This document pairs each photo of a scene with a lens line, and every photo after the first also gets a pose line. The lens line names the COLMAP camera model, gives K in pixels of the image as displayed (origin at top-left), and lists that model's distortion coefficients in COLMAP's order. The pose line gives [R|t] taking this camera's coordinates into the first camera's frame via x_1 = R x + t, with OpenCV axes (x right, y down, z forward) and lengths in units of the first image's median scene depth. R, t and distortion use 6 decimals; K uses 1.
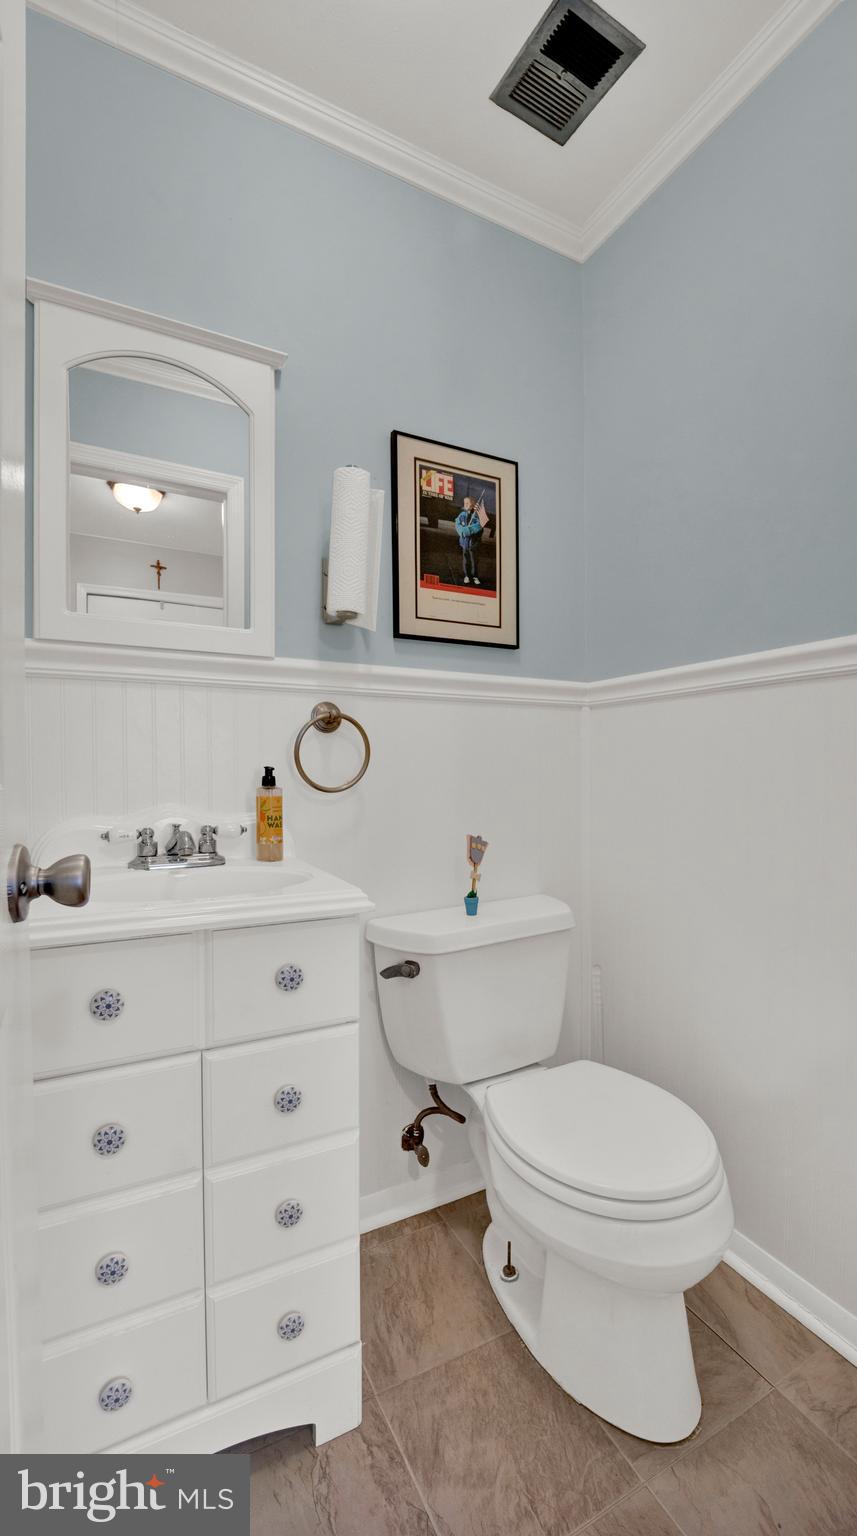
lens RADIAL K [[617.4, 0, 421.0], [0, 617.4, 766.0], [0, 0, 1]] dist [-0.019007, 0.000398]
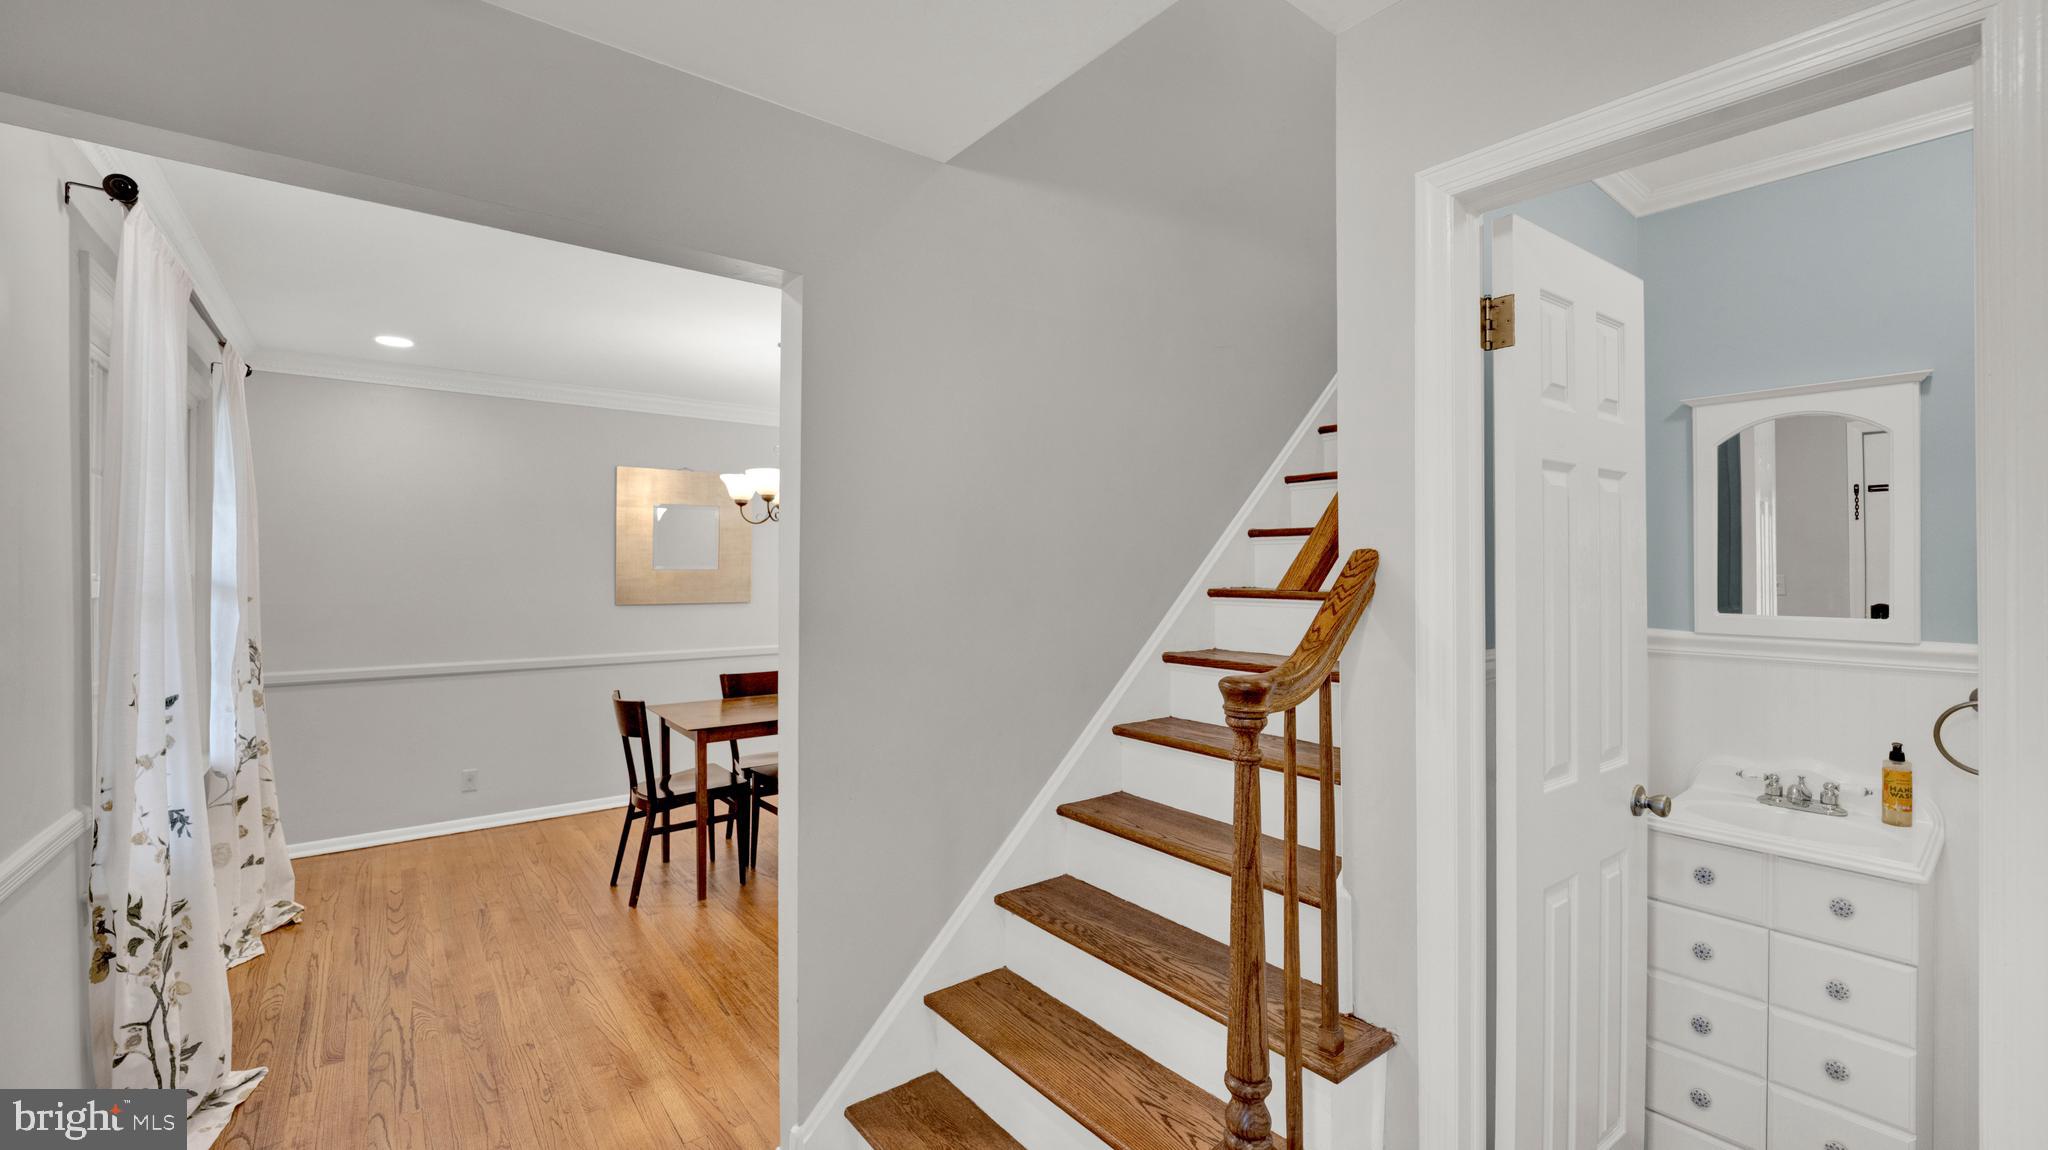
lens RADIAL K [[827.6, 0, 1025.1], [0, 827.6, 561.1], [0, 0, 1]] dist [-0.018849, -0.001776]
pose [[0.189823, -0.005082, -0.981805, 0.890308], [-0.000059, 0.999987, -0.005187, -0.319250], [0.981818, 0.001042, 0.189820, -0.860924]]
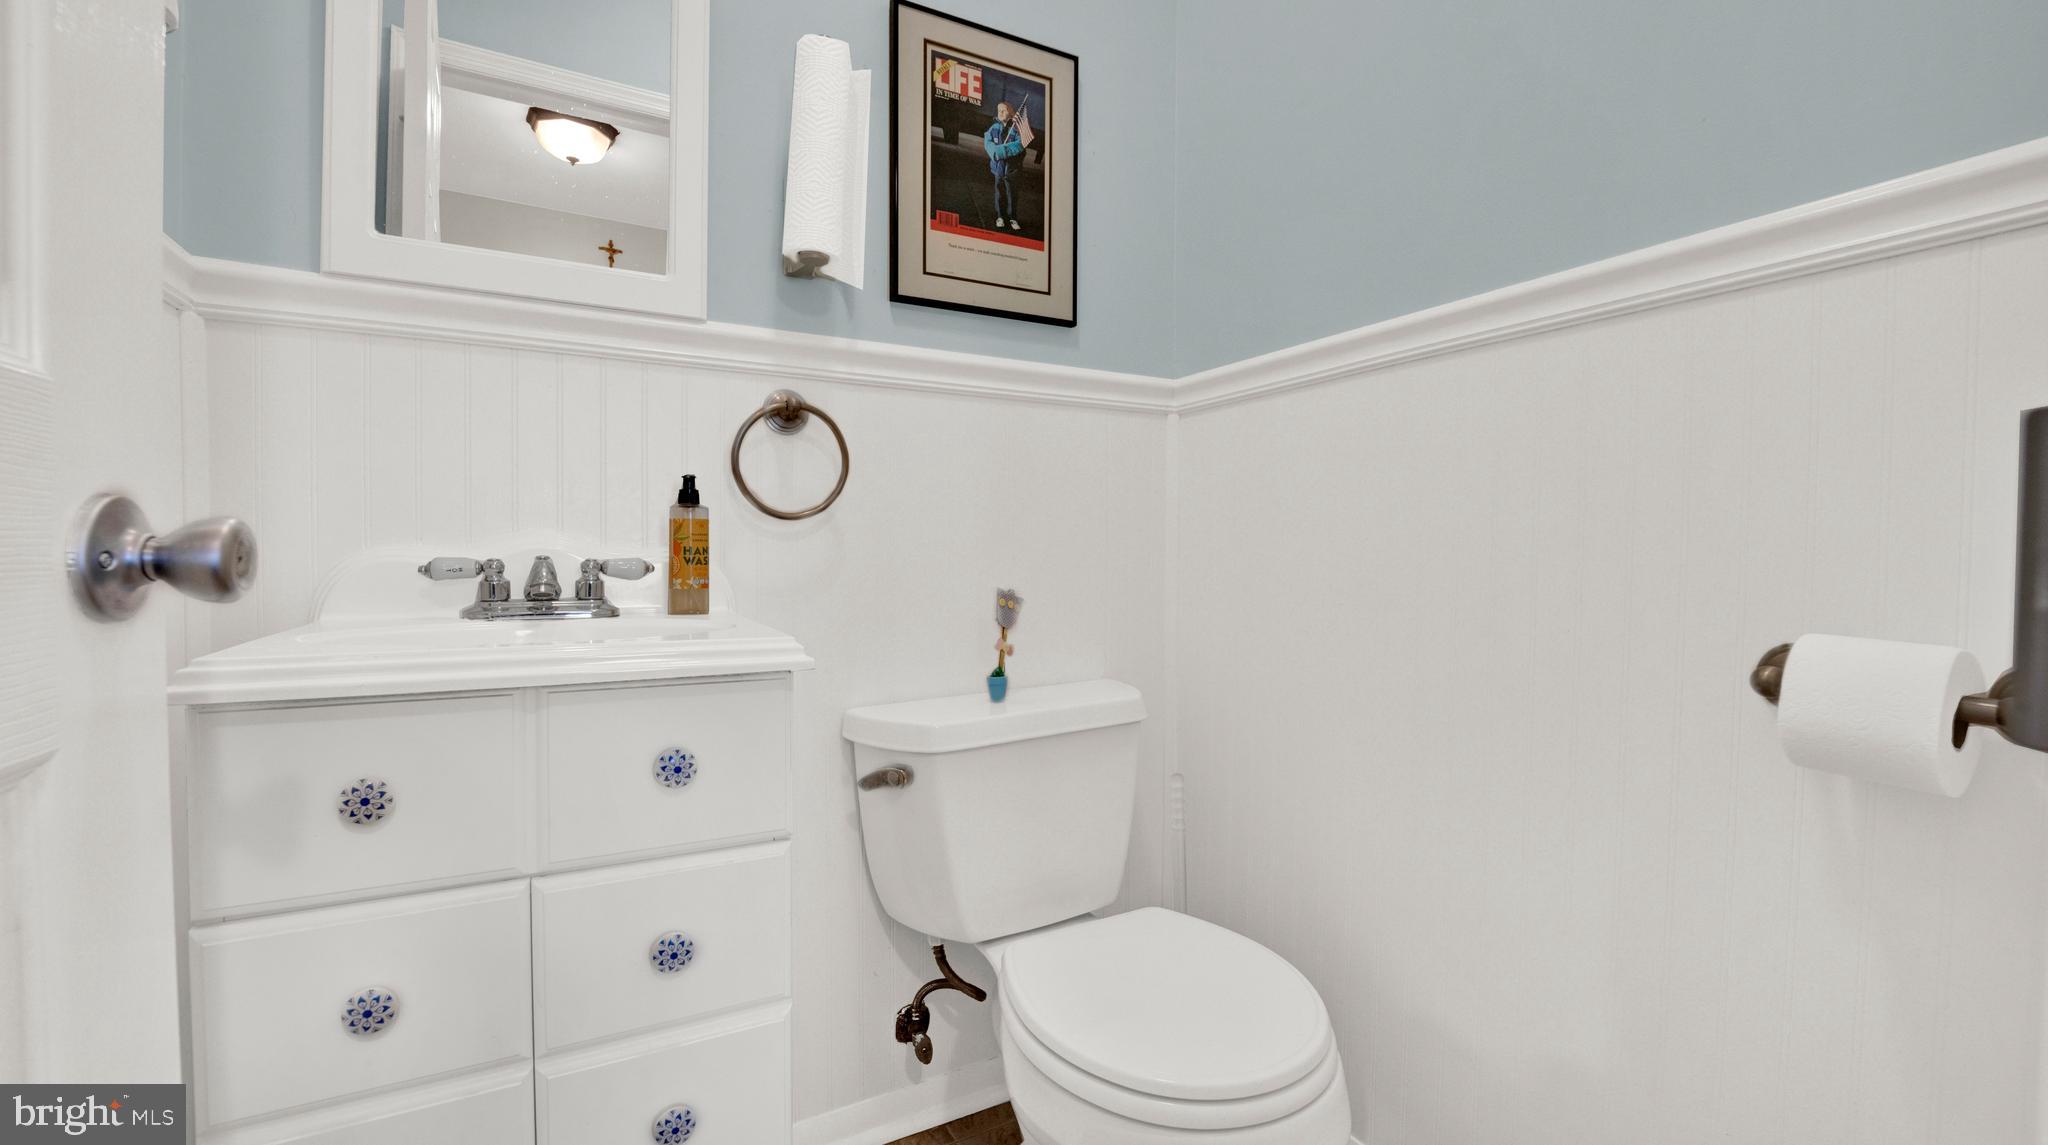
lens RADIAL K [[827.6, 0, 1032.5], [0, 827.6, 563.3], [0, 0, 1]] dist [-0.018849, -0.001776]
pose [[0.999161, 0.006603, 0.040423, 0.087730], [-0.007211, 0.999863, 0.014918, 0.076923], [-0.040319, -0.015197, 0.999071, 0.080068]]
